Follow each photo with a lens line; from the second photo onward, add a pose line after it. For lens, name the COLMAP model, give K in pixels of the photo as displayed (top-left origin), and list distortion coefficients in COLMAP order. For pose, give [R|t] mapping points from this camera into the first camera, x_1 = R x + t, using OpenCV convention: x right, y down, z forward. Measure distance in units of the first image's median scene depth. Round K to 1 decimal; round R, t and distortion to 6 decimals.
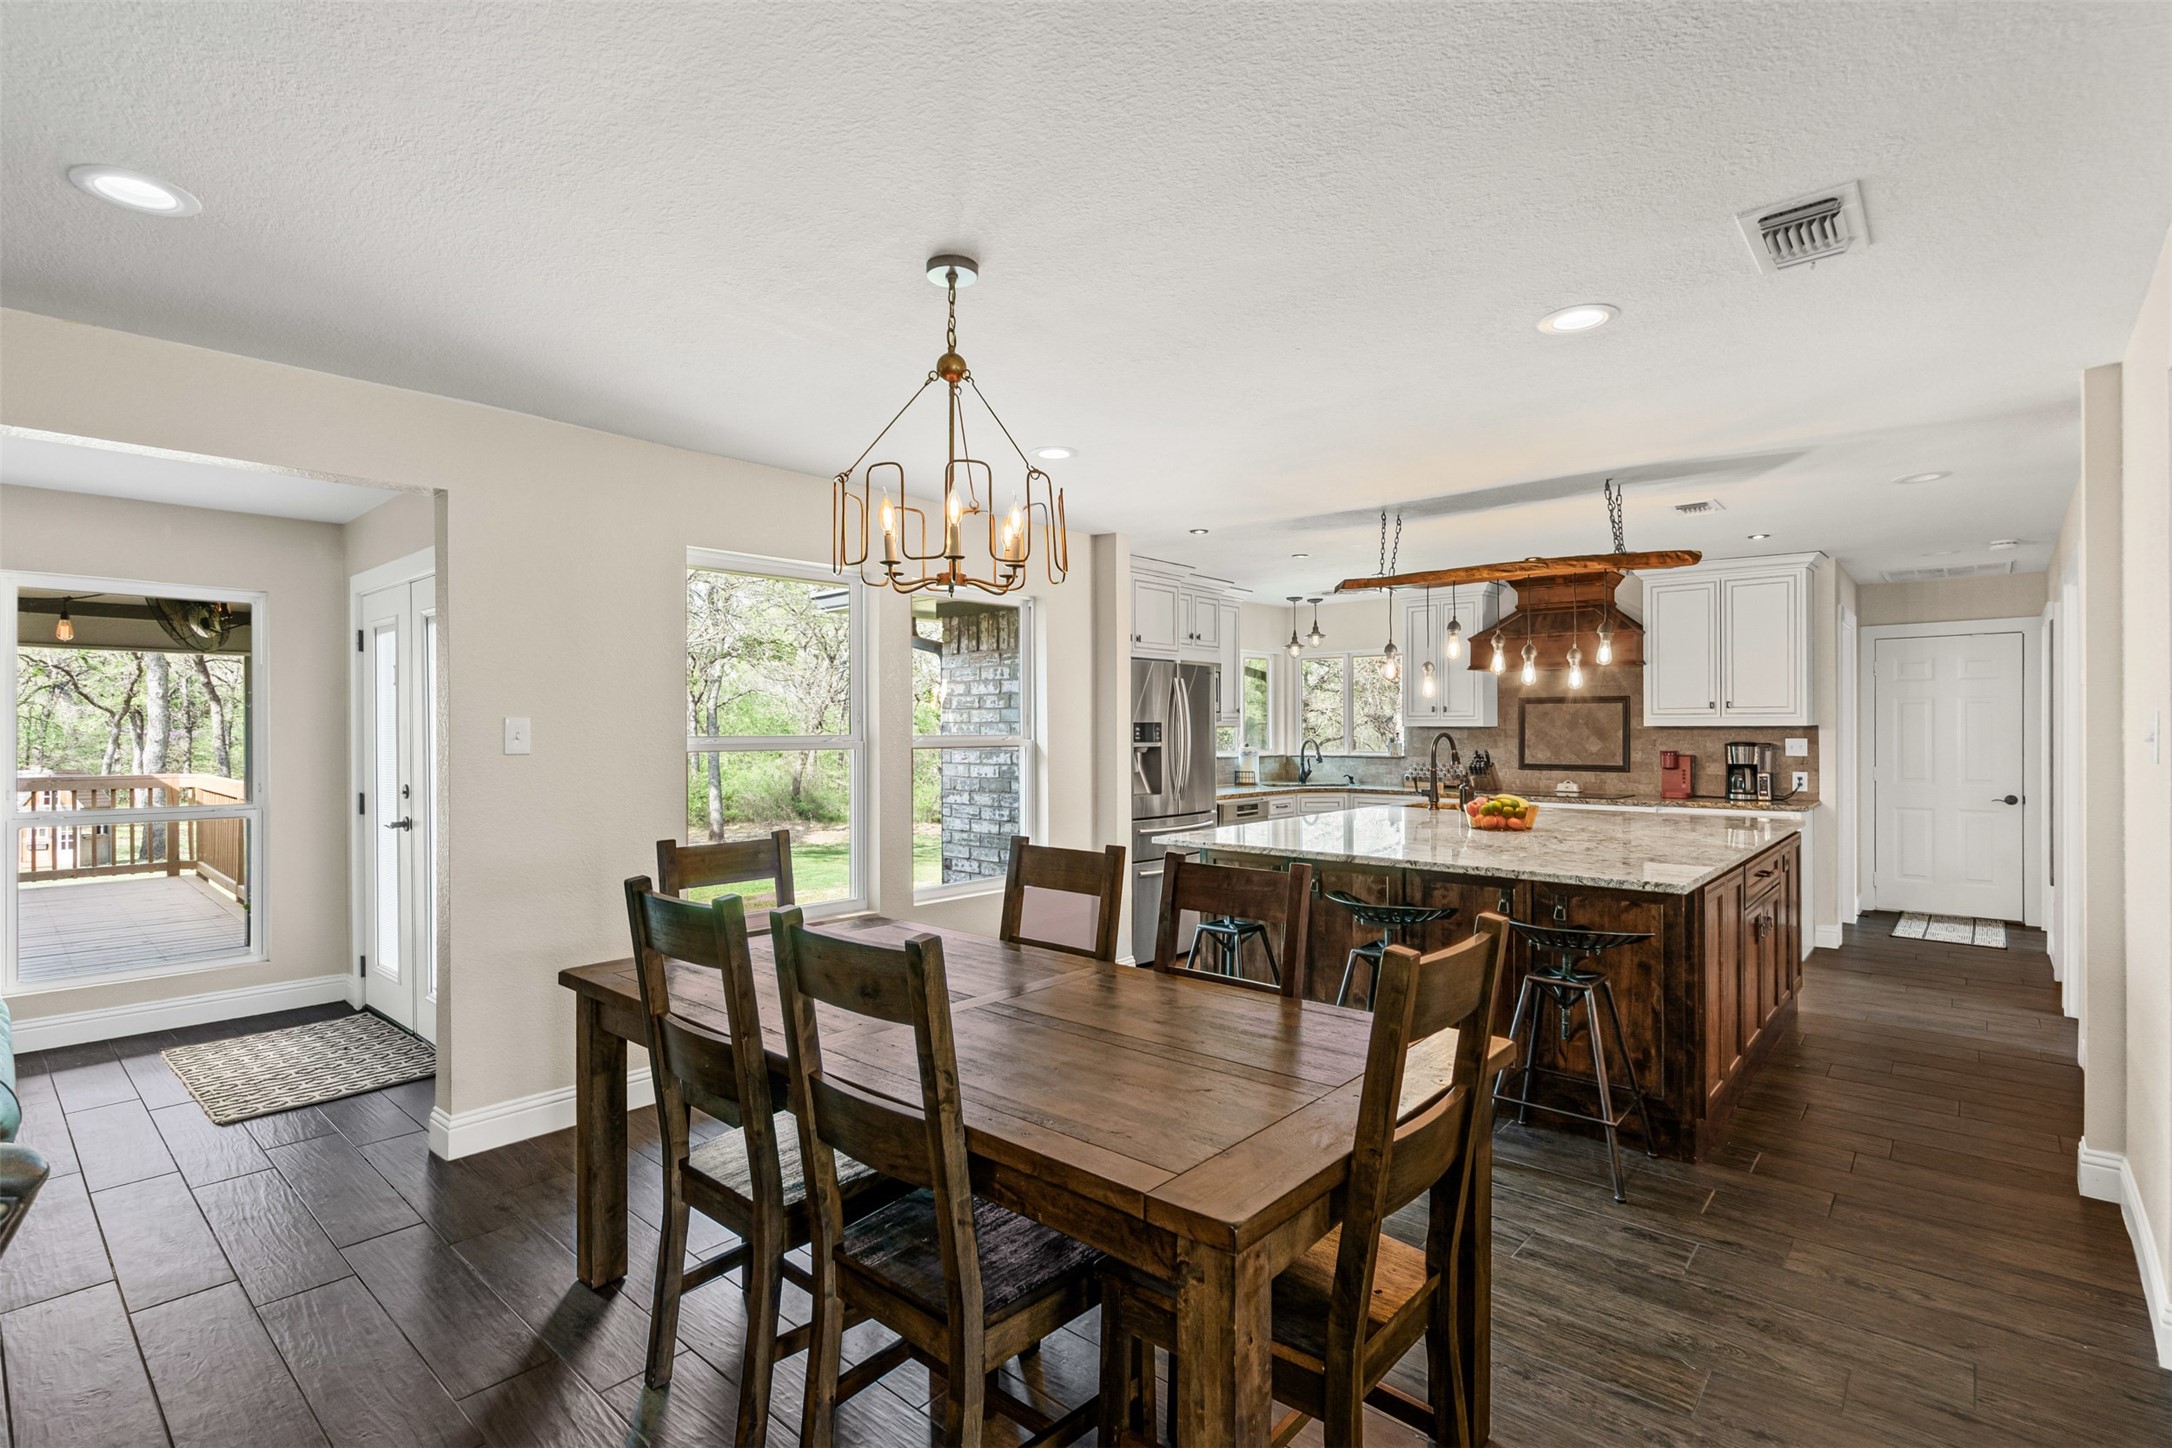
lens RADIAL K [[1009.3, 0, 1087.3], [0, 1009.3, 713.6], [0, 0, 1]] dist [-0.003156, 0.006603]
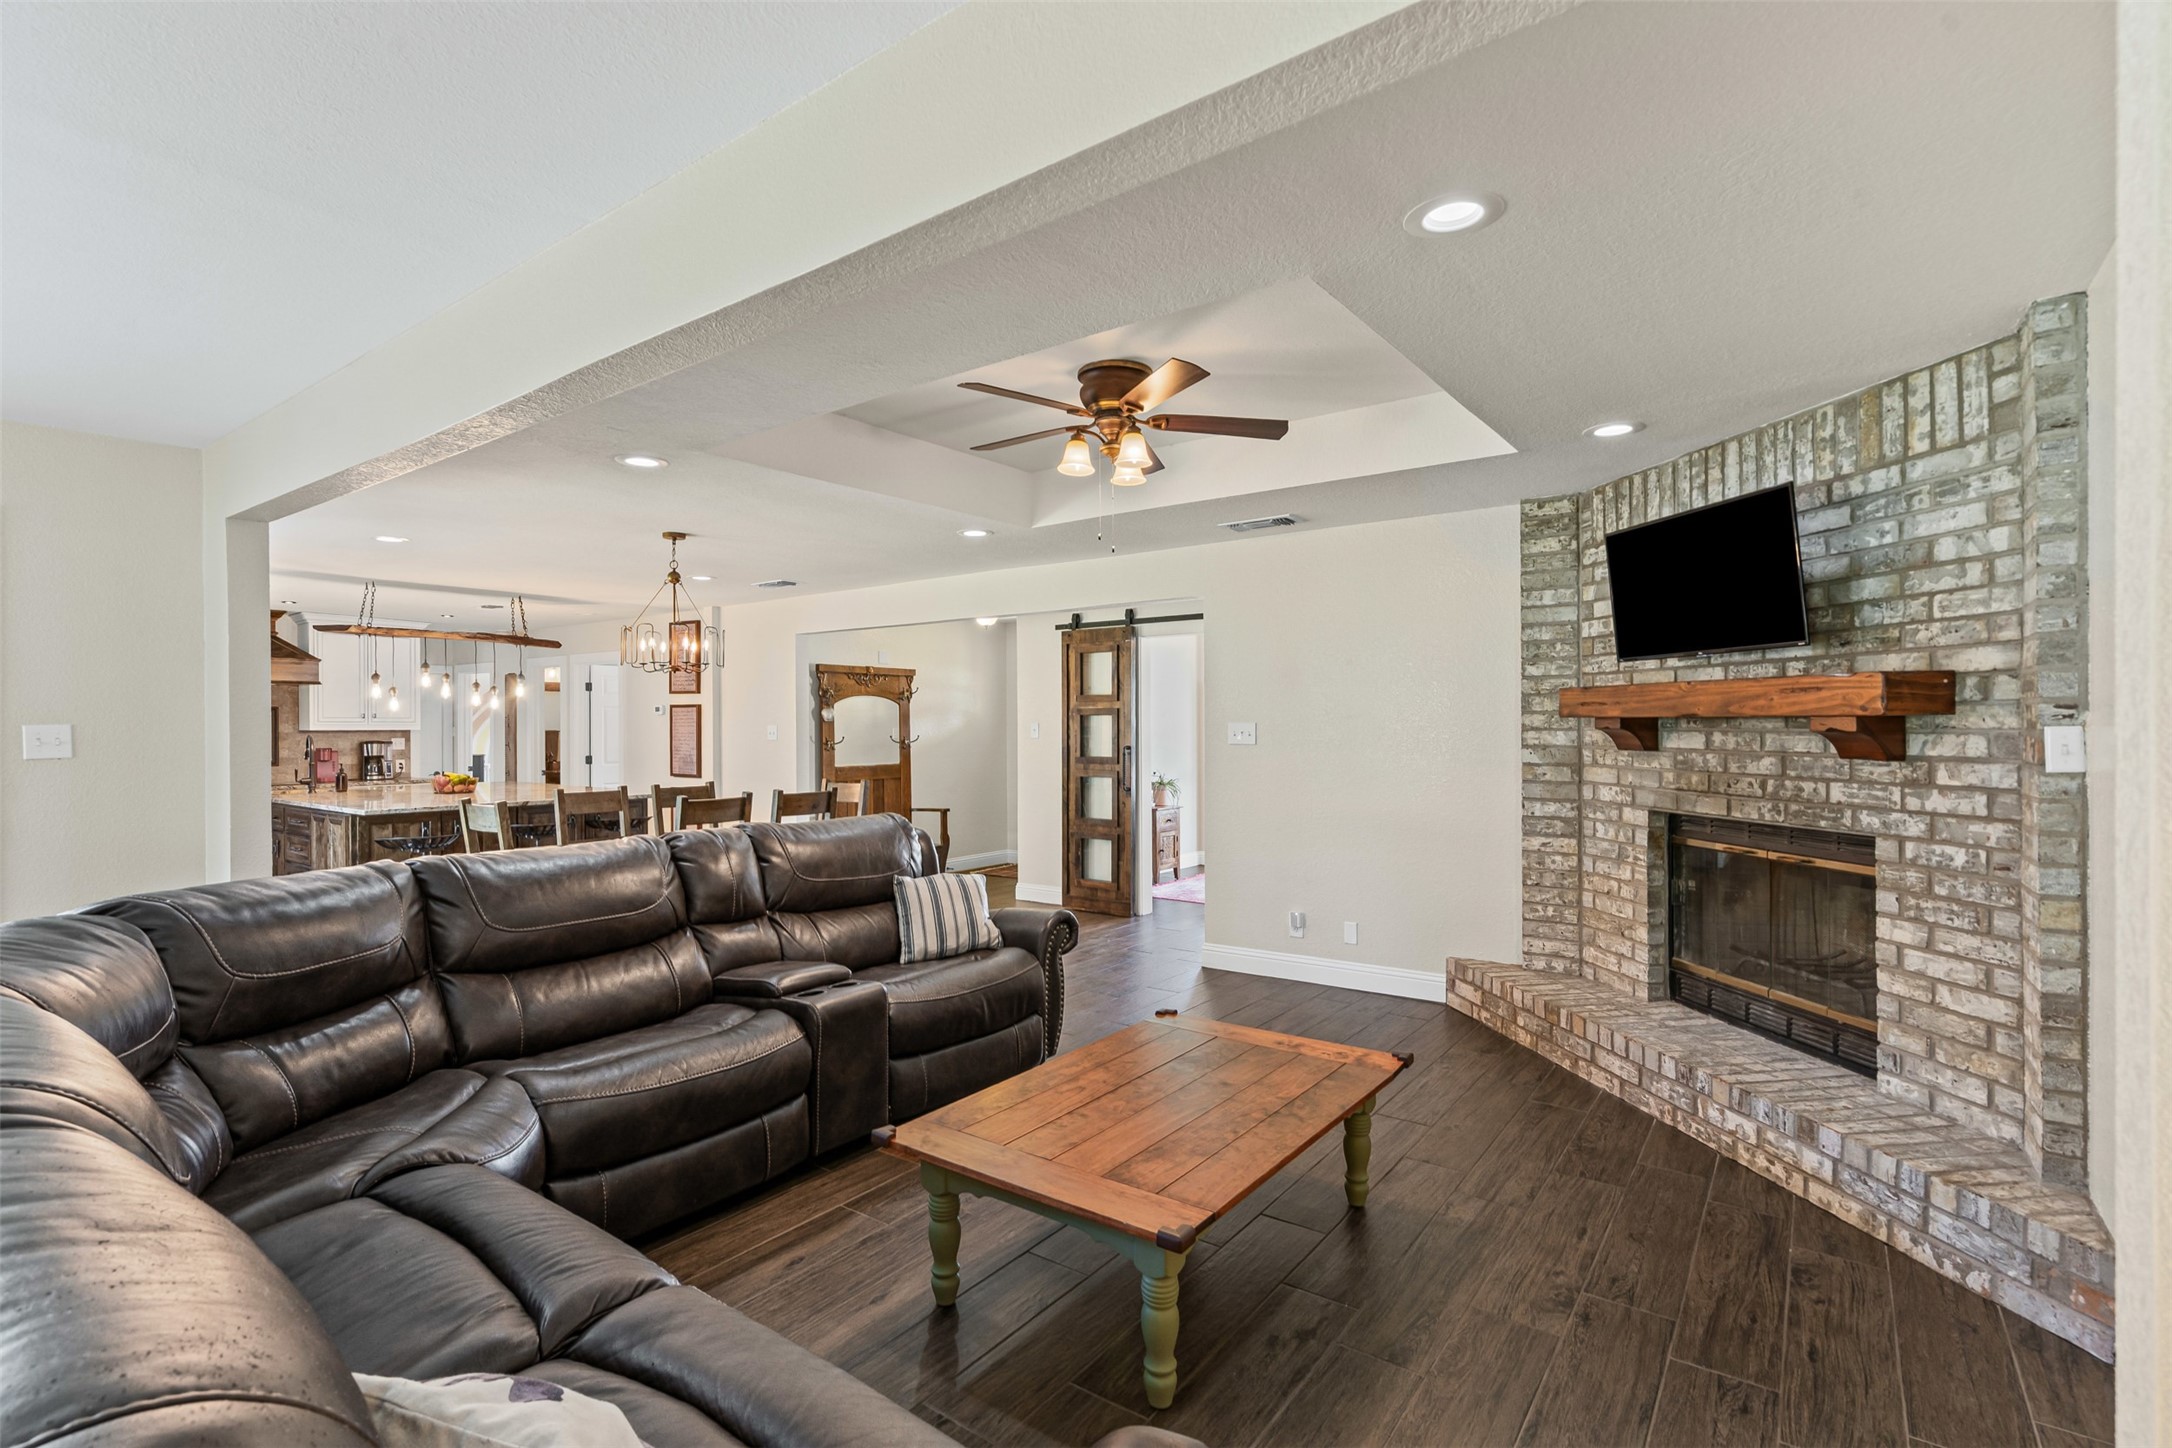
lens RADIAL K [[1009.3, 0, 1087.3], [0, 1009.3, 713.6], [0, 0, 1]] dist [-0.003156, 0.006603]
pose [[-0.094038, 0.014139, 0.995468, -1.330567], [-0.010818, 0.999826, -0.015222, -0.001339], [-0.995510, -0.012201, -0.093868, 0.139937]]
